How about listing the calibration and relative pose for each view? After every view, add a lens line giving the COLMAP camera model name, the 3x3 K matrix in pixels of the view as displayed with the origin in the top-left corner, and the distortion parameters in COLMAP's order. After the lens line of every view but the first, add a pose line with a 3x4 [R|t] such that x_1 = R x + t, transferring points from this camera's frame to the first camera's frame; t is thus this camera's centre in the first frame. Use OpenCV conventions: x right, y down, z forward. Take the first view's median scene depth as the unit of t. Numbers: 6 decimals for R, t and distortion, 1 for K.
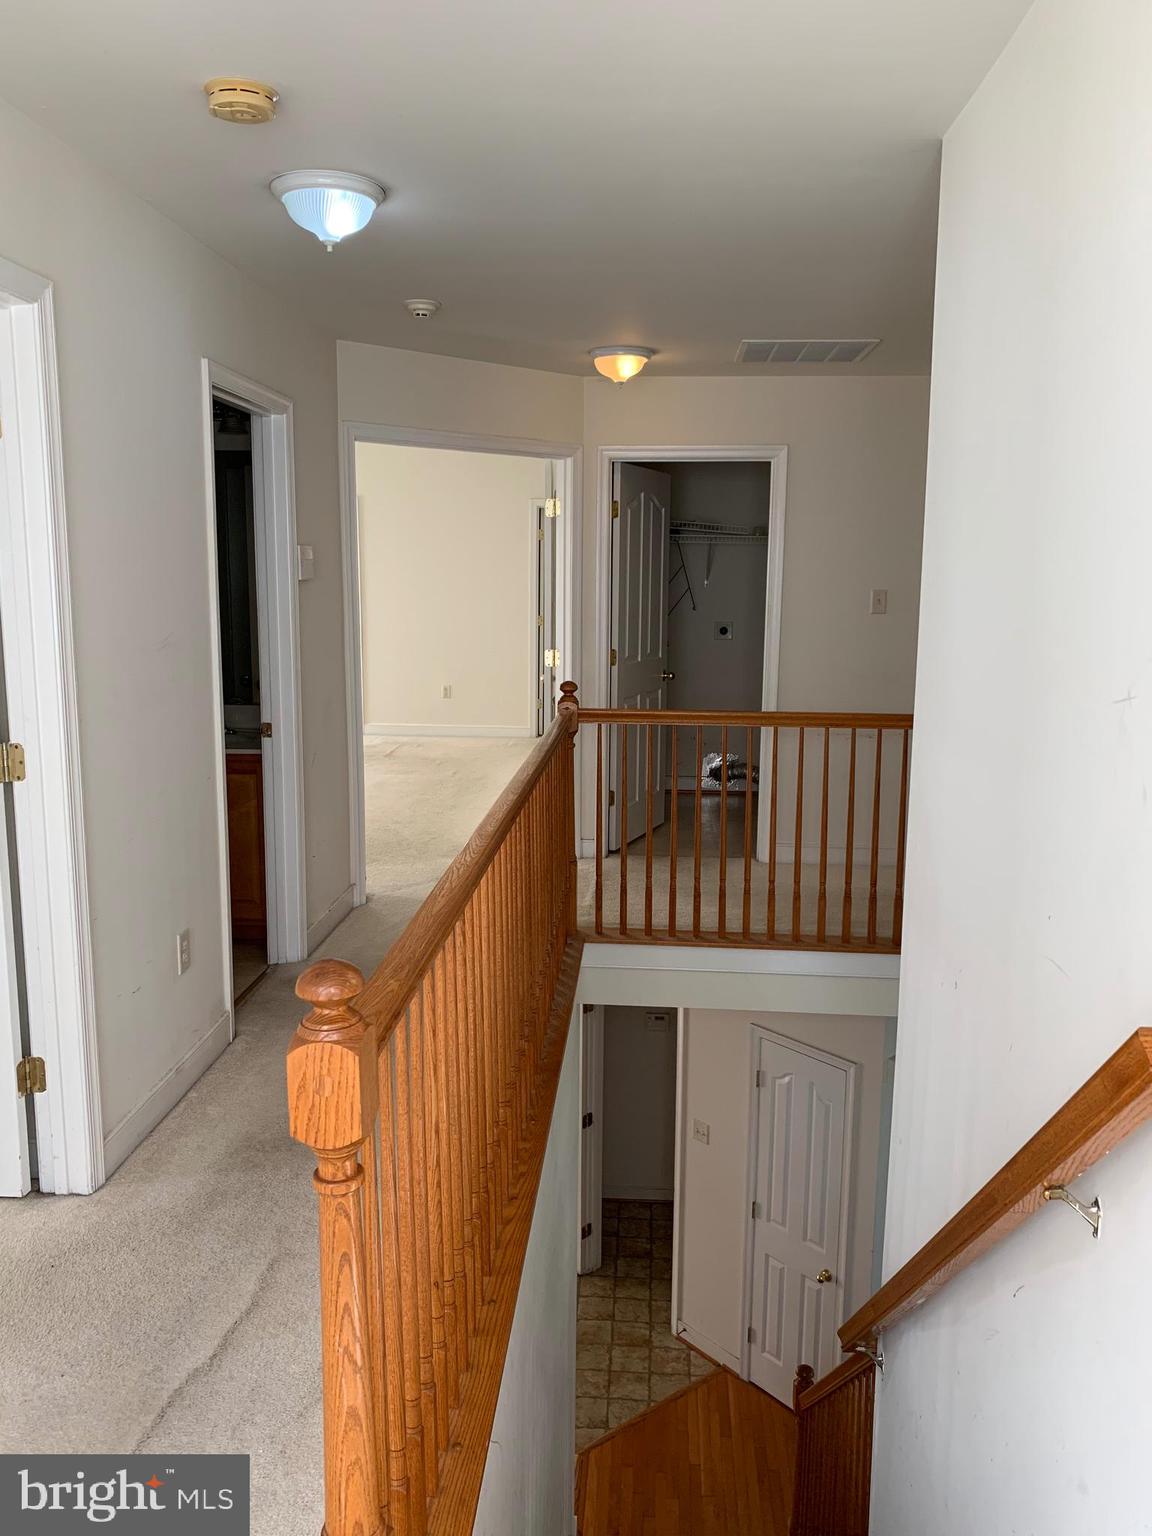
lens RADIAL K [[1181.6, 0, 576.0], [0, 1181.6, 768.0], [0, 0, 1]] dist [0.007634, -0.003350]
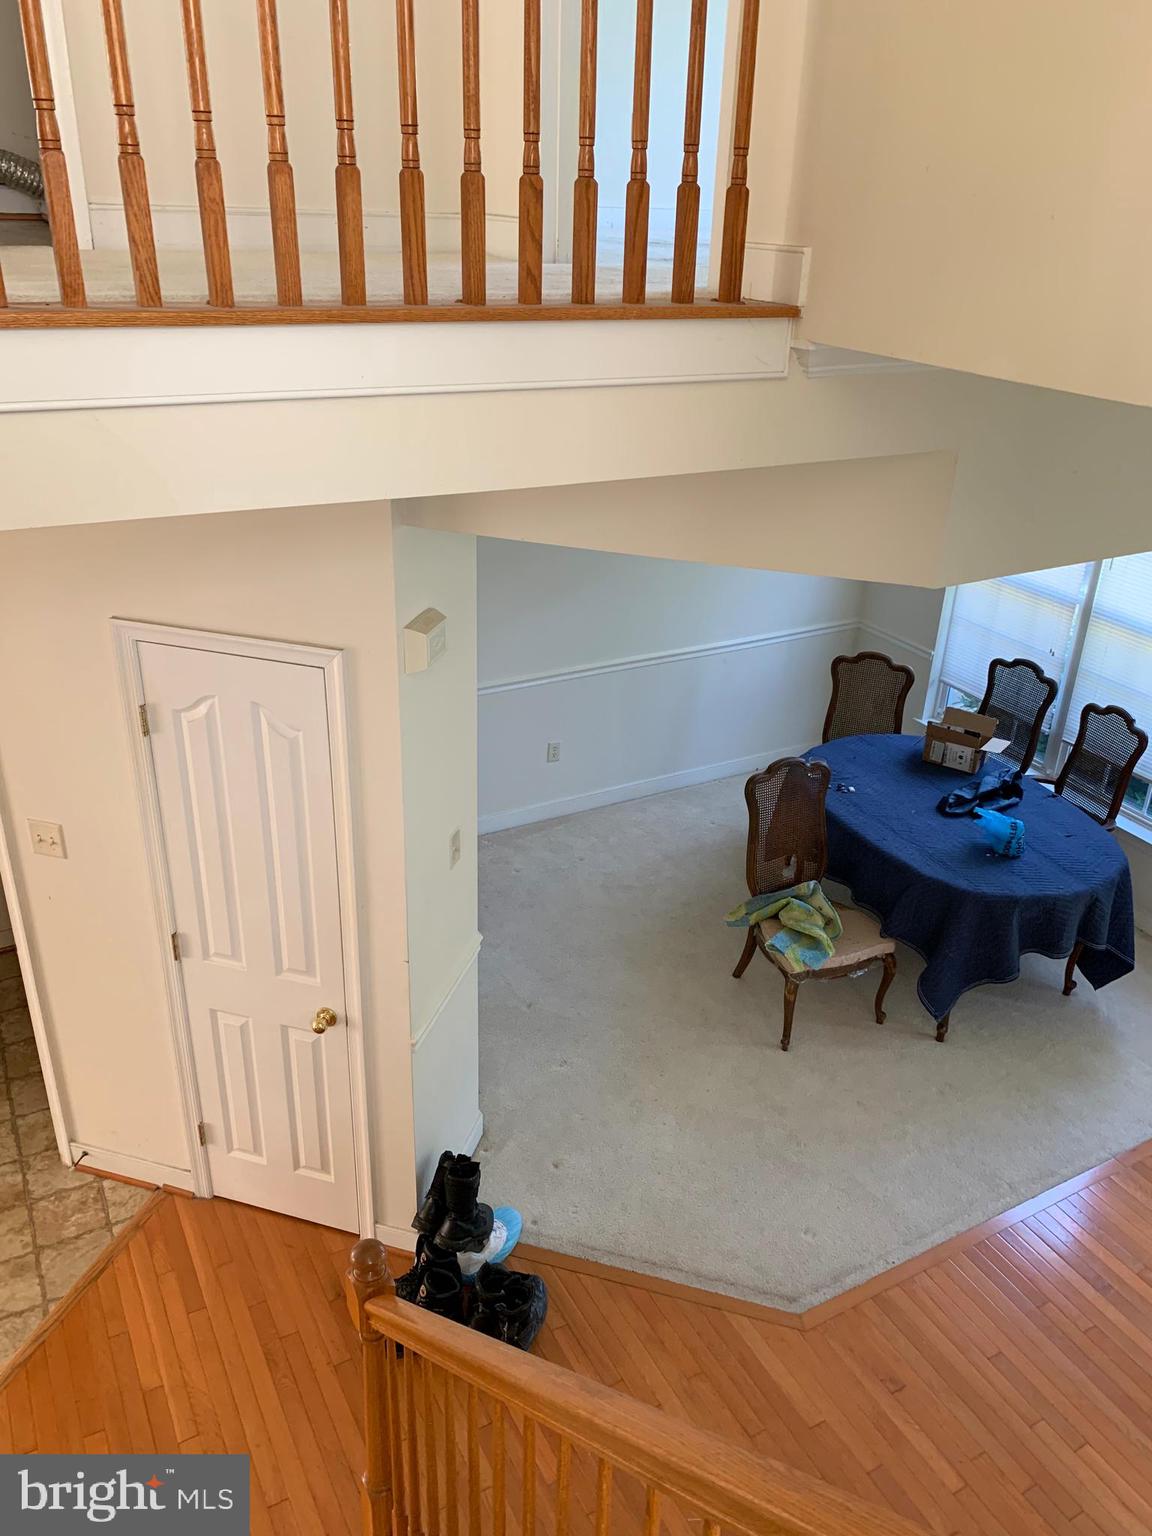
lens RADIAL K [[1173.4, 0, 592.1], [0, 1173.4, 756.2], [0, 0, 1]] dist [0.034418, -0.034357]
pose [[0.835308, -0.220169, 0.503773, 0.052415], [0.064406, 0.949190, 0.308042, 0.125765], [-0.545997, -0.224864, 0.807046, 0.452800]]
